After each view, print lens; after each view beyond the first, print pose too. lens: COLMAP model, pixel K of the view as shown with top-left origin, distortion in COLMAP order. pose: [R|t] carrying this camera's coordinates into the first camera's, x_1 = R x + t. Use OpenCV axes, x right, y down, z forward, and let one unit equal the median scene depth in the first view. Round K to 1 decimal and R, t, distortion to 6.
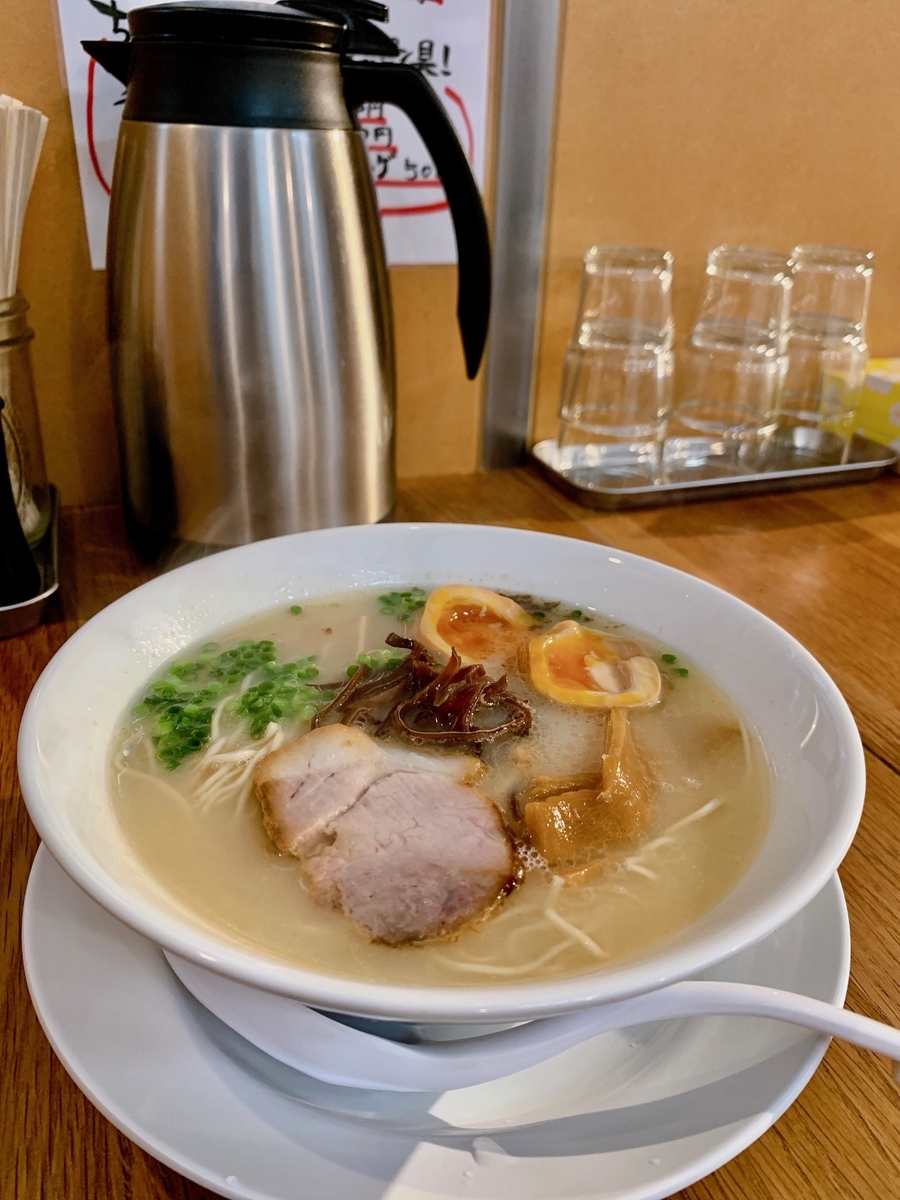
lens RADIAL K [[906.7, 0, 450.0], [0, 906.7, 600.0], [0, 0, 1]] dist [0.115679, -0.325436]
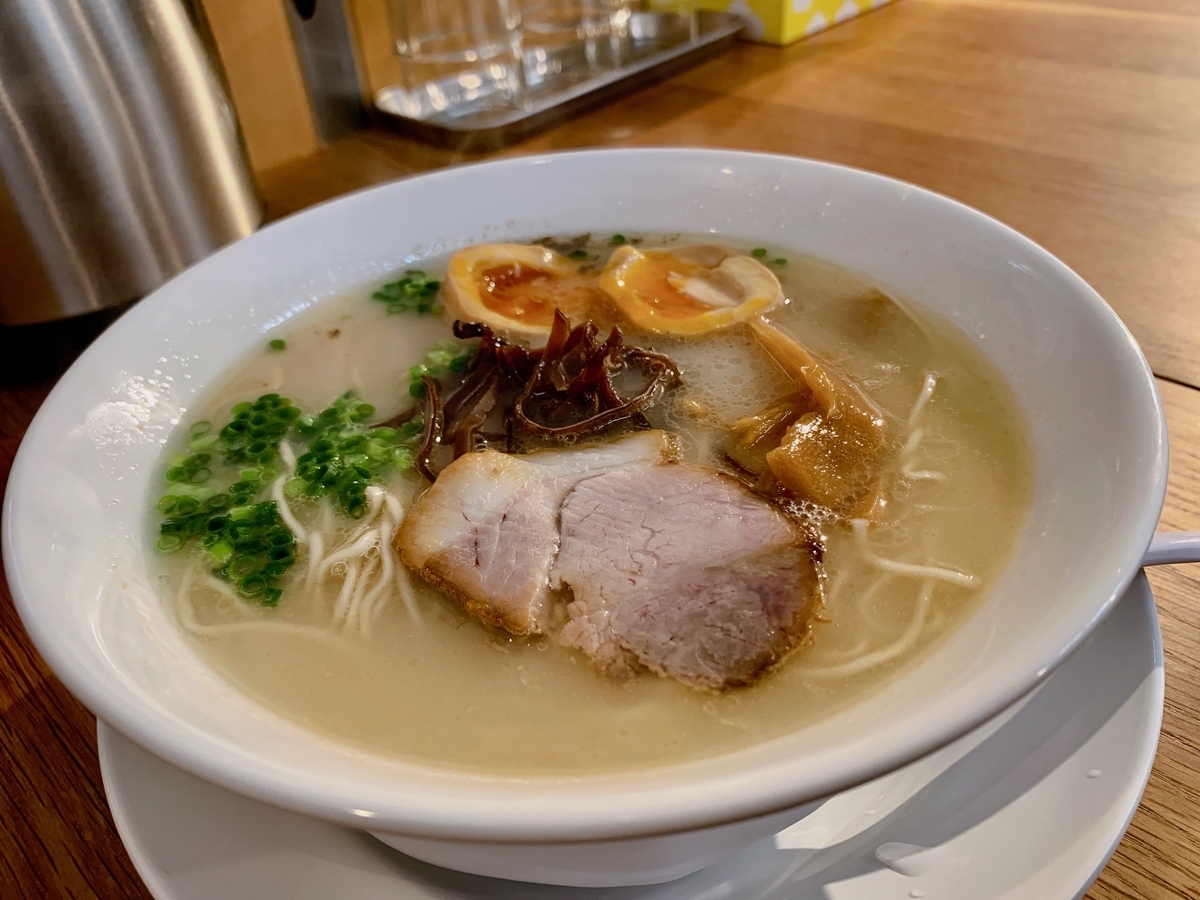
lens RADIAL K [[906.7, 0, 600.0], [0, 906.7, 450.0], [0, 0, 1]] dist [0.115679, -0.325436]
pose [[0.887612, -0.357982, 0.289816, -0.216427], [0.299427, 0.926601, 0.227494, -0.000643], [-0.349983, -0.115148, 0.929652, 0.260543]]
